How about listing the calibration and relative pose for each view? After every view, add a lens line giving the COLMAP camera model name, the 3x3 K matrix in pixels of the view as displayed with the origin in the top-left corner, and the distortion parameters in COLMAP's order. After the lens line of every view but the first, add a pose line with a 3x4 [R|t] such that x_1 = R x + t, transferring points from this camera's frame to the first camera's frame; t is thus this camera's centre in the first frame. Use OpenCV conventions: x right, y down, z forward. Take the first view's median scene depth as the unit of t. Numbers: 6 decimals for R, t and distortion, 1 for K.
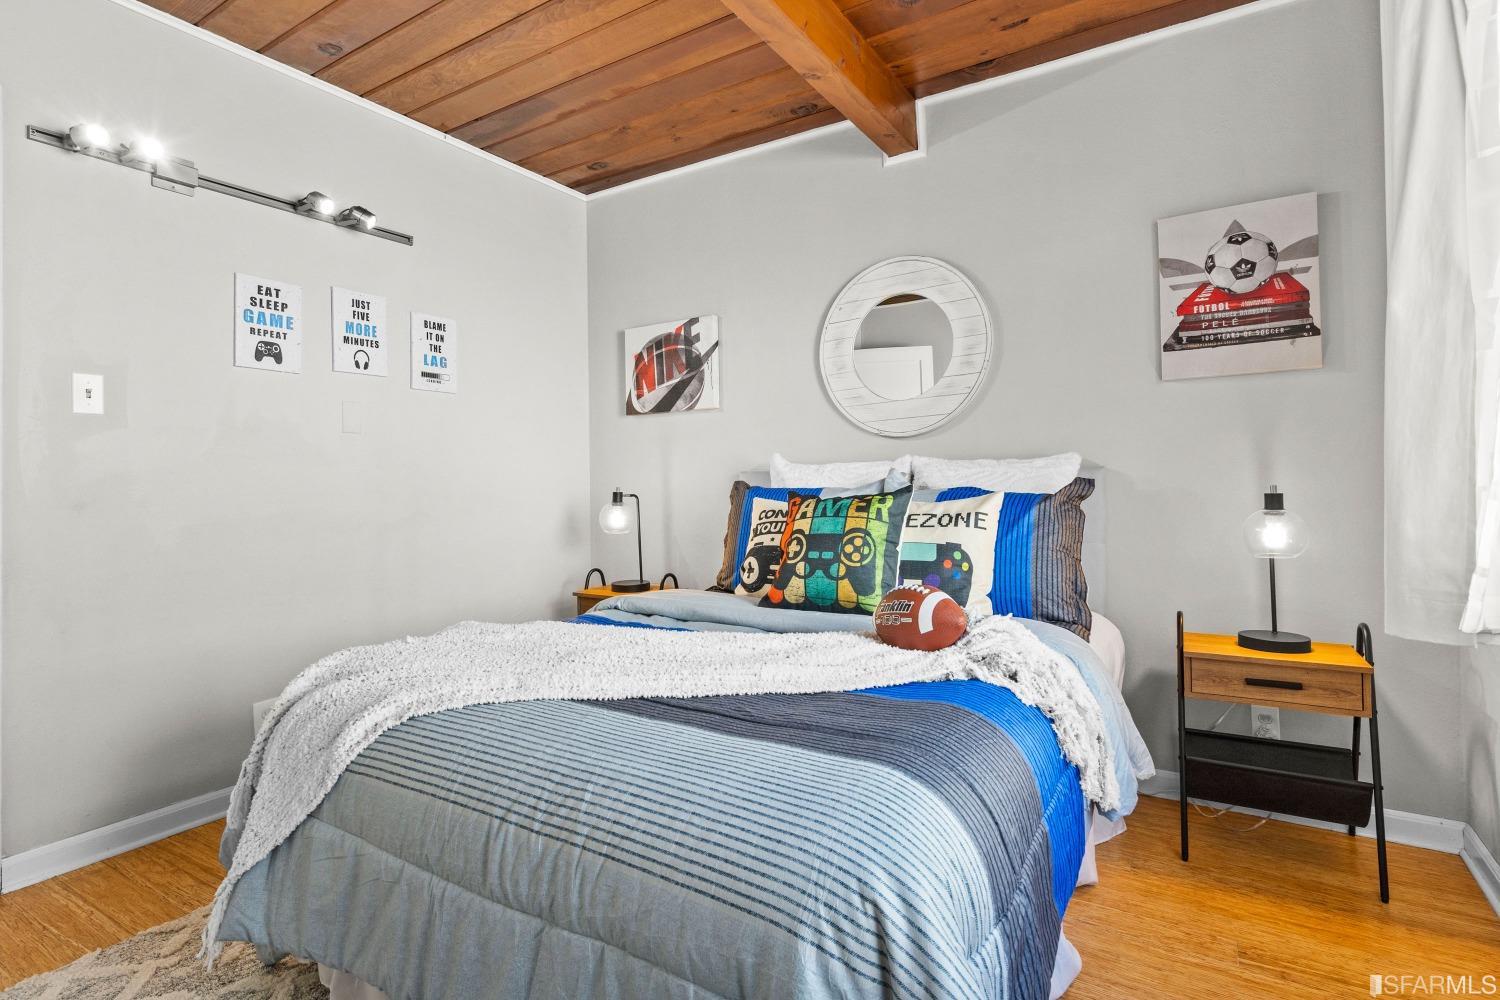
lens RADIAL K [[776.2, 0, 747.5], [0, 776.2, 461.4], [0, 0, 1]] dist [-0.002750, -0.000345]
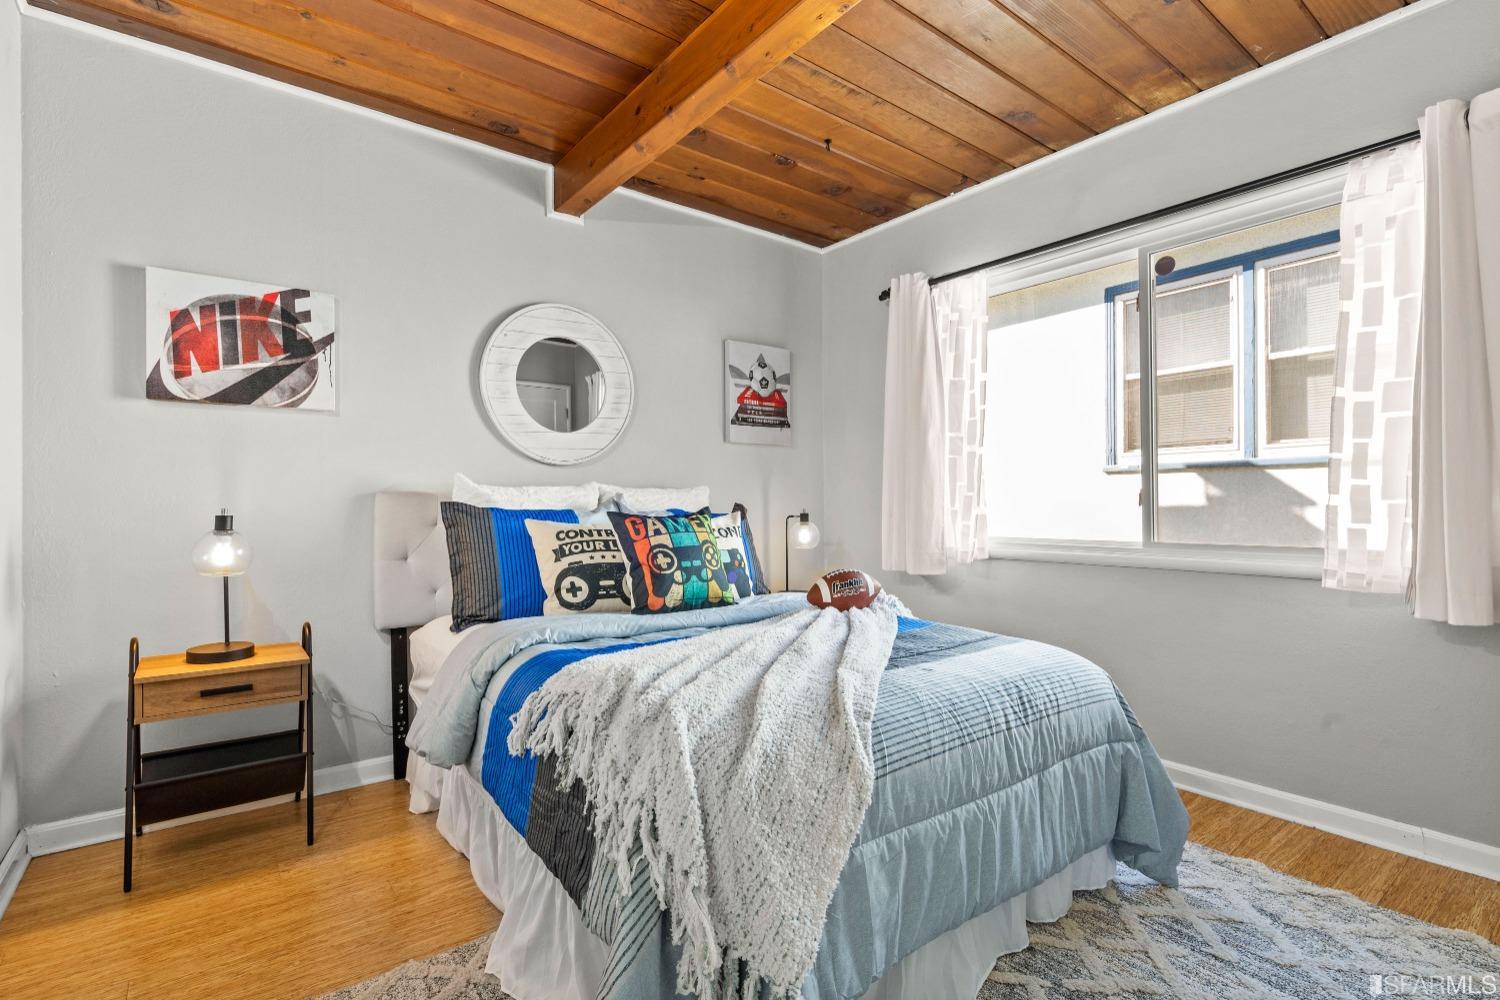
lens RADIAL K [[701.7, 0, 728.5], [0, 701.7, 501.0], [0, 0, 1]] dist [-0.001957, 0.000137]
pose [[0.337550, 0.012166, 0.941229, -0.718154], [-0.029700, 0.999556, -0.002269, 0.017757], [-0.940839, -0.027188, 0.337762, 0.446518]]
